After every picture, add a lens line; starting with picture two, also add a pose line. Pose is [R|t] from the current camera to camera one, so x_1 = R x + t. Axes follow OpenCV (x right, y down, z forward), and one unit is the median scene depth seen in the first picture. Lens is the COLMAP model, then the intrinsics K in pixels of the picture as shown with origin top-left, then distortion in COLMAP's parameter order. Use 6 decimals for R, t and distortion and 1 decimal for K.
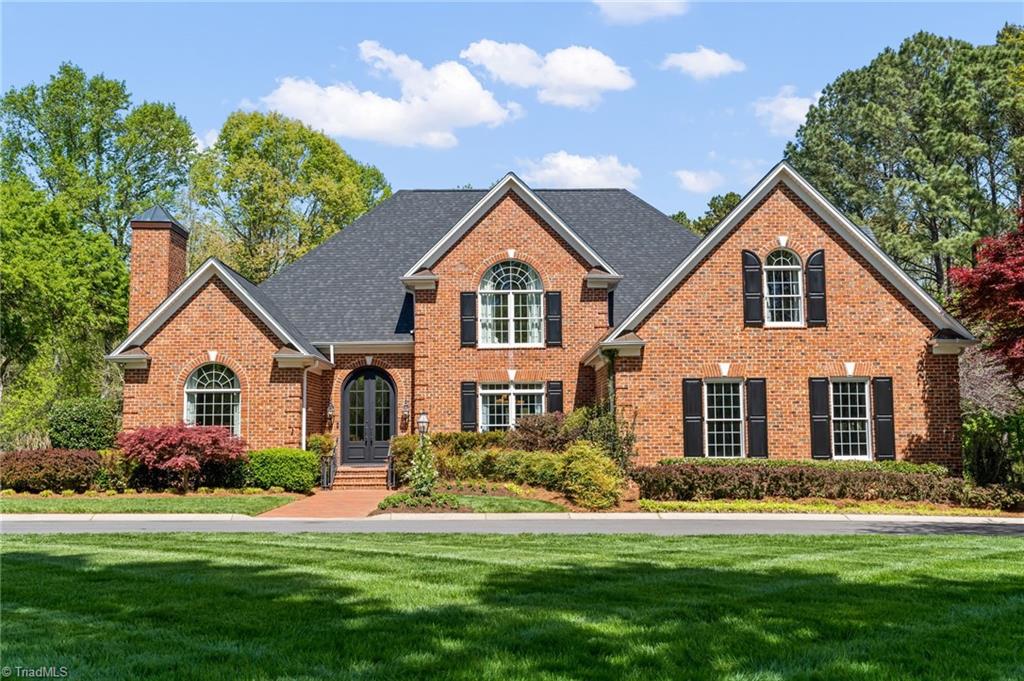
lens RADIAL K [[1120.7, 0, 512.0], [0, 1120.7, 340.5], [0, 0, 1]] dist [0.003672, 0.007550]
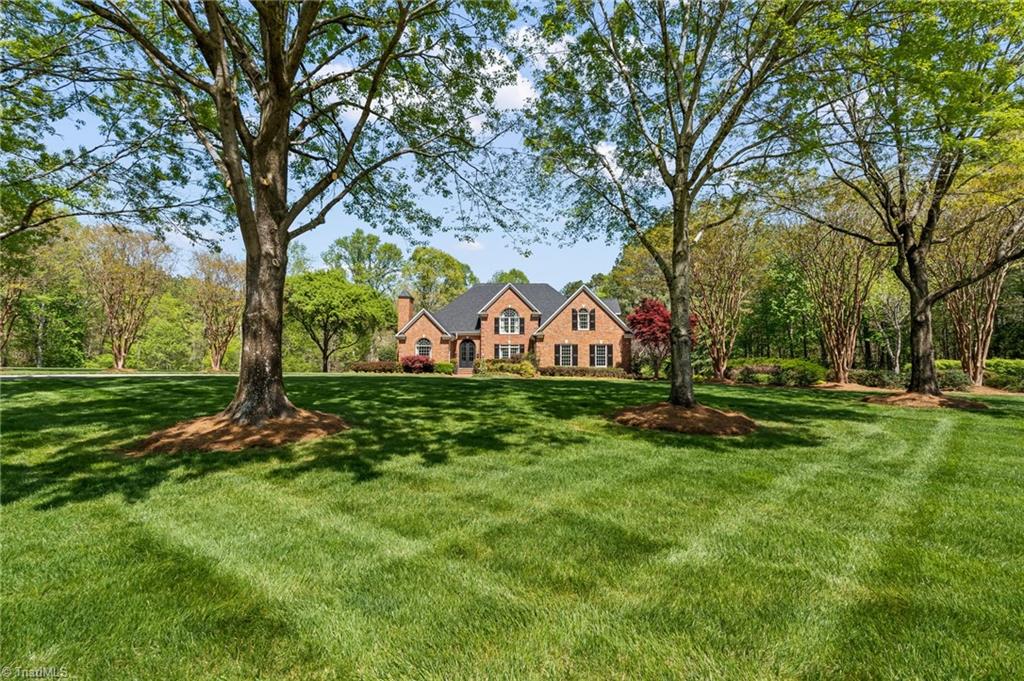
lens RADIAL K [[451.1, 0, 512.0], [0, 451.1, 340.5], [0, 0, 1]] dist [-0.000022, 0.000090]
pose [[0.999795, 0.011079, -0.016976, 0.034867], [-0.010532, 0.999433, 0.031982, -0.020480], [0.017320, -0.031797, 0.999344, -0.415489]]
